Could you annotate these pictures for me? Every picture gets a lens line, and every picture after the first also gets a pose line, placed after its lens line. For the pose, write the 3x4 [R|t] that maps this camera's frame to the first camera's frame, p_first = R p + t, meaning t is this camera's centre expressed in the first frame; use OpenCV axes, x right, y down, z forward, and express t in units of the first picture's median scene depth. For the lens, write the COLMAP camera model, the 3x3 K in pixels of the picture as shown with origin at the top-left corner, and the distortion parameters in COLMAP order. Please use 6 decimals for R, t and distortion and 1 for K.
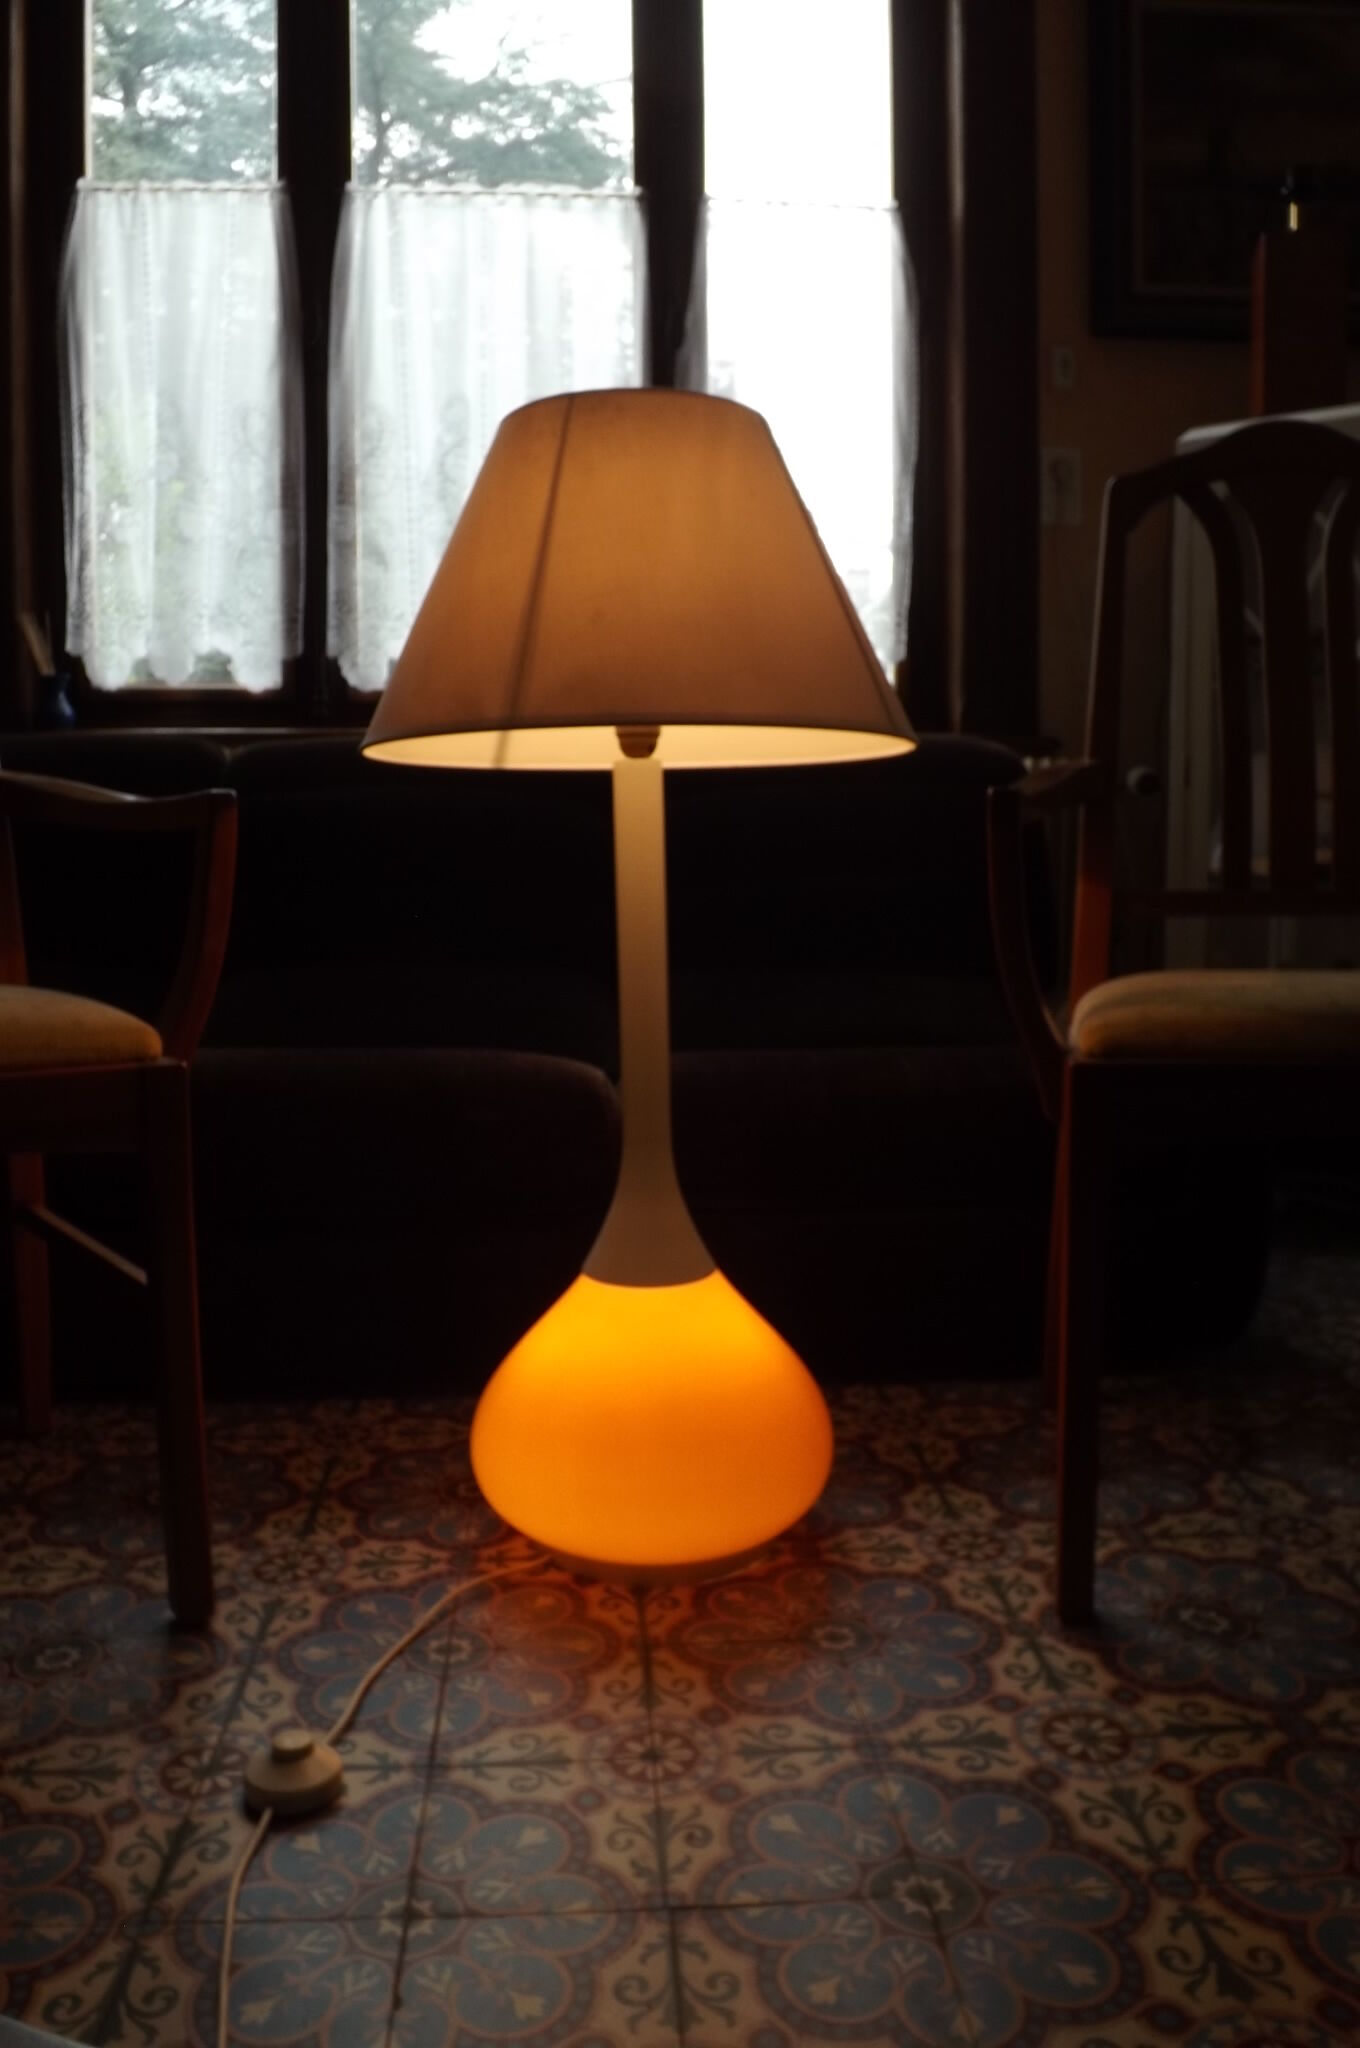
lens RADIAL K [[1430.1, 0, 645.0], [0, 1430.1, 985.9], [0, 0, 1]] dist [-0.073077, 0.013510]
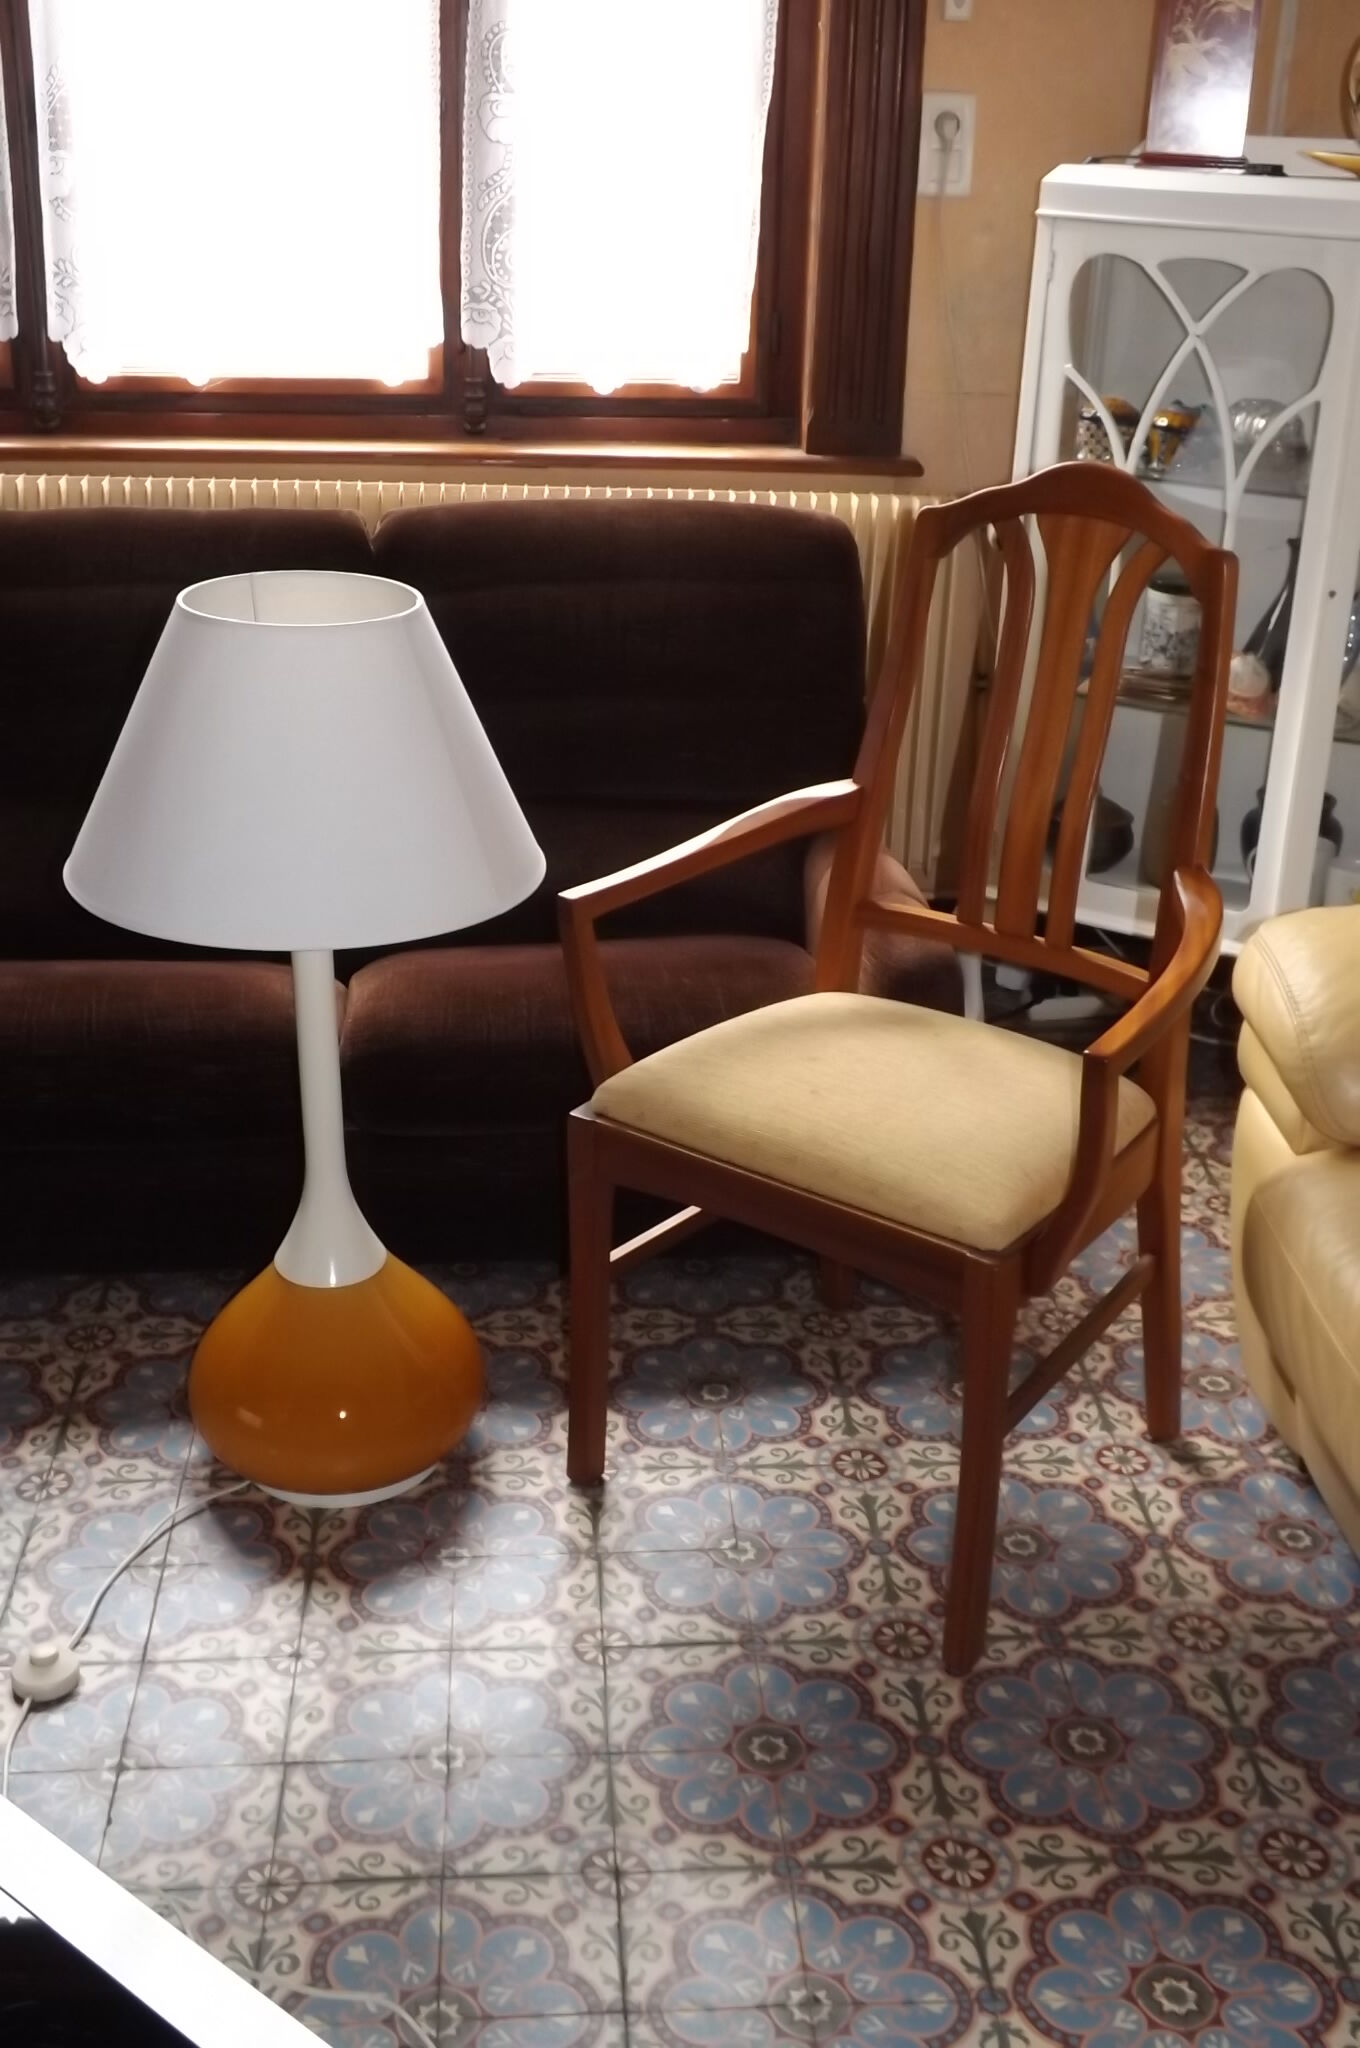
lens RADIAL K [[2208.0, 0, 684.6], [0, 2208.0, 901.9], [0, 0, 1]] dist [-0.013997, 0.000000]
pose [[0.999355, 0.016370, 0.031952, 0.113520], [-0.024913, 0.957041, 0.288882, -0.306351], [-0.025850, -0.289492, 0.956831, -0.342441]]
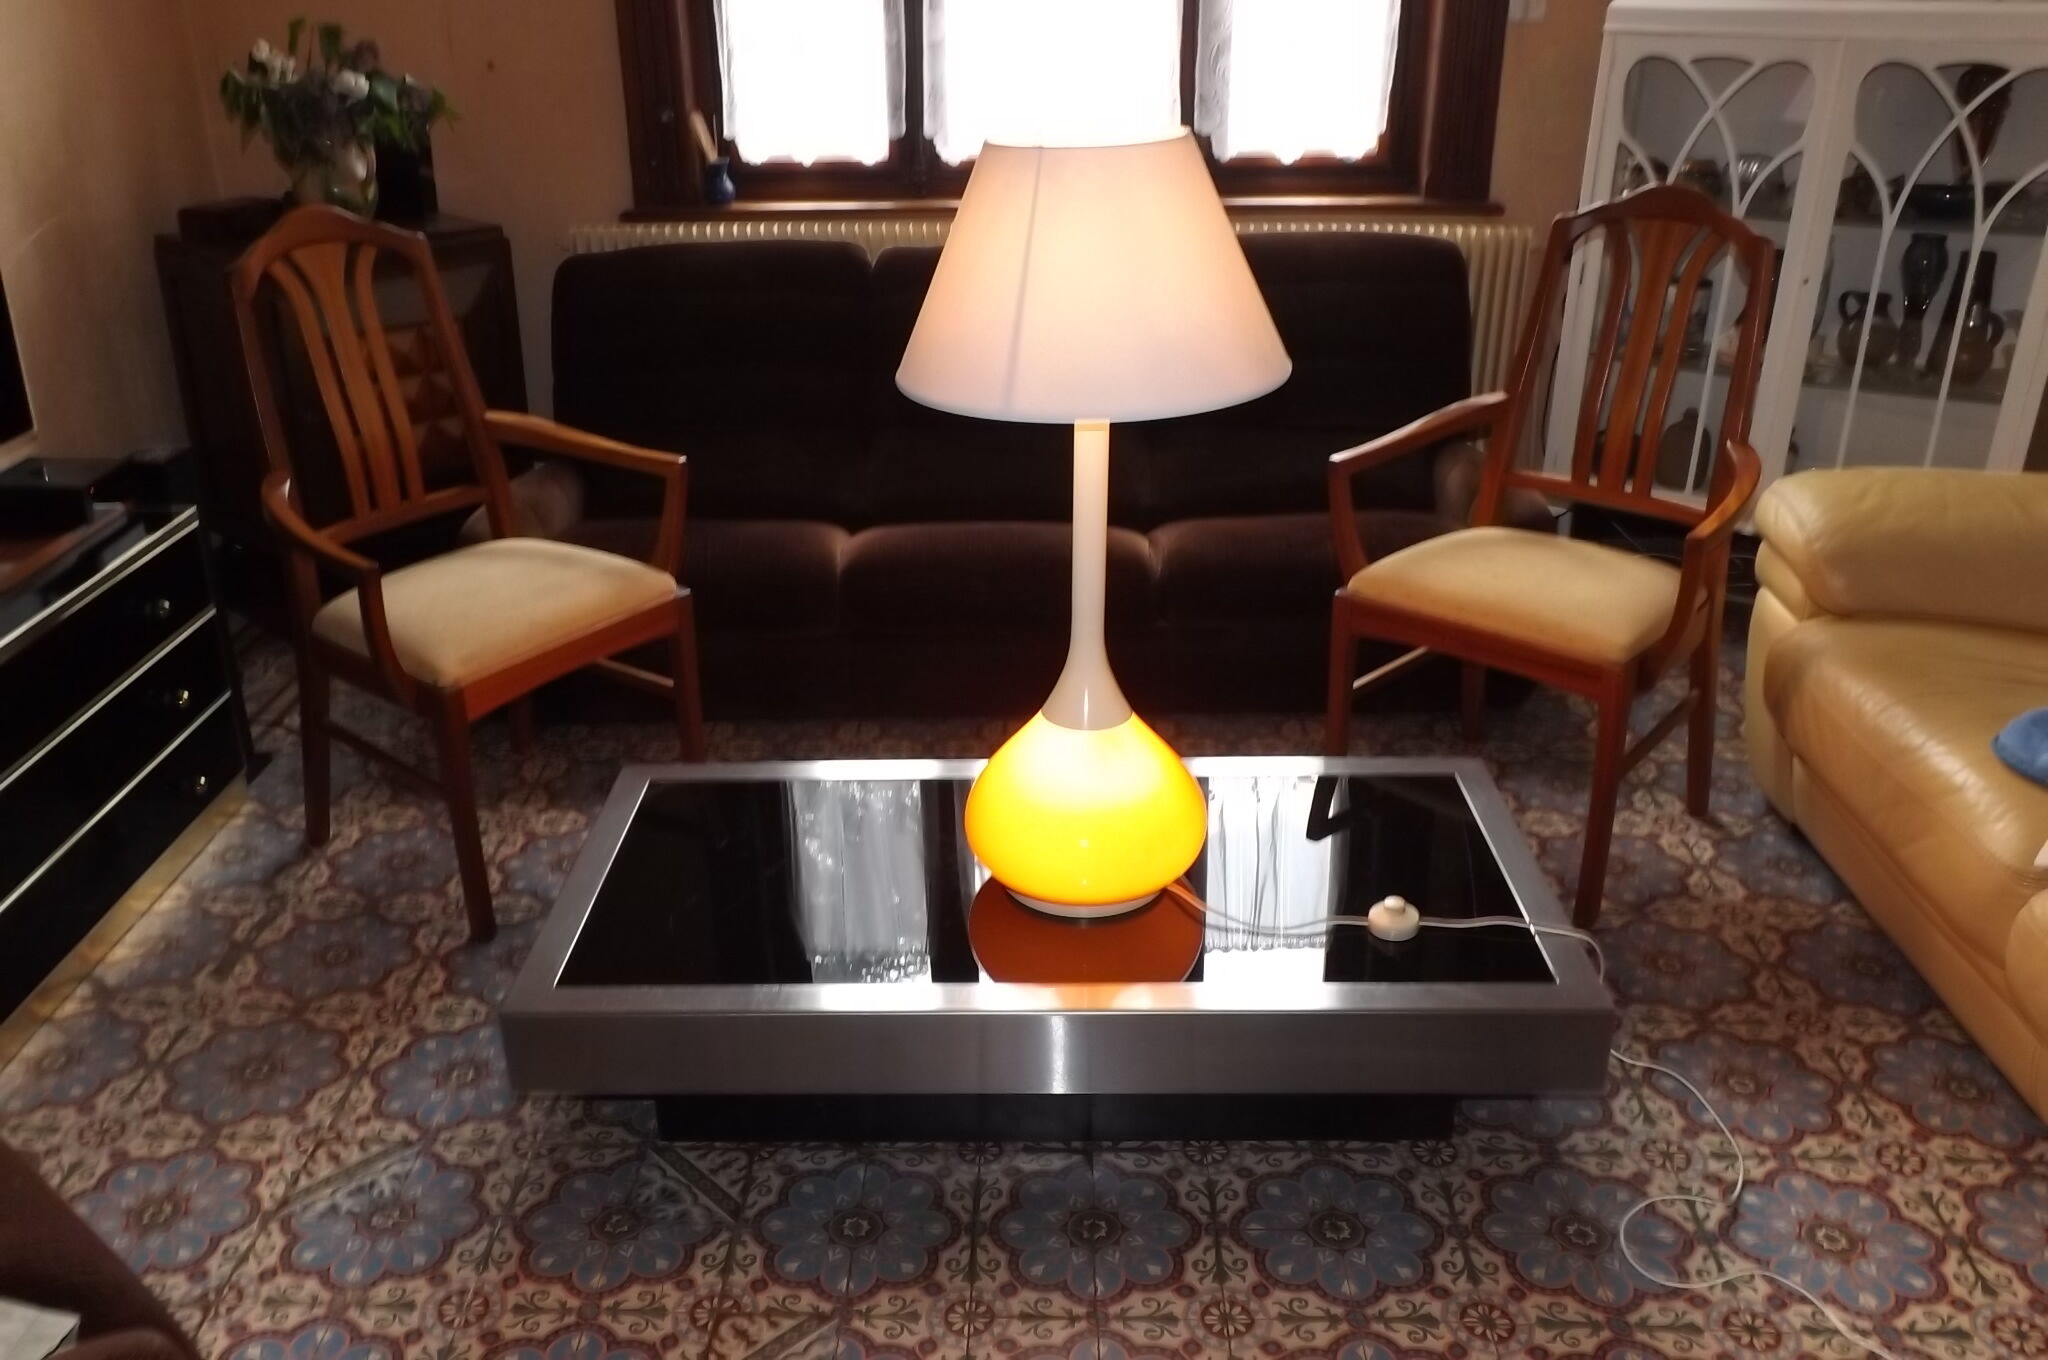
lens RADIAL K [[1648.7, 0, 996.8], [0, 1648.7, 665.2], [0, 0, 1]] dist [-0.013586, 0.002265]
pose [[0.996293, 0.022251, -0.083095, -0.026927], [0.007008, 0.941763, 0.336203, -0.288196], [0.085737, -0.335539, 0.938117, -0.555375]]
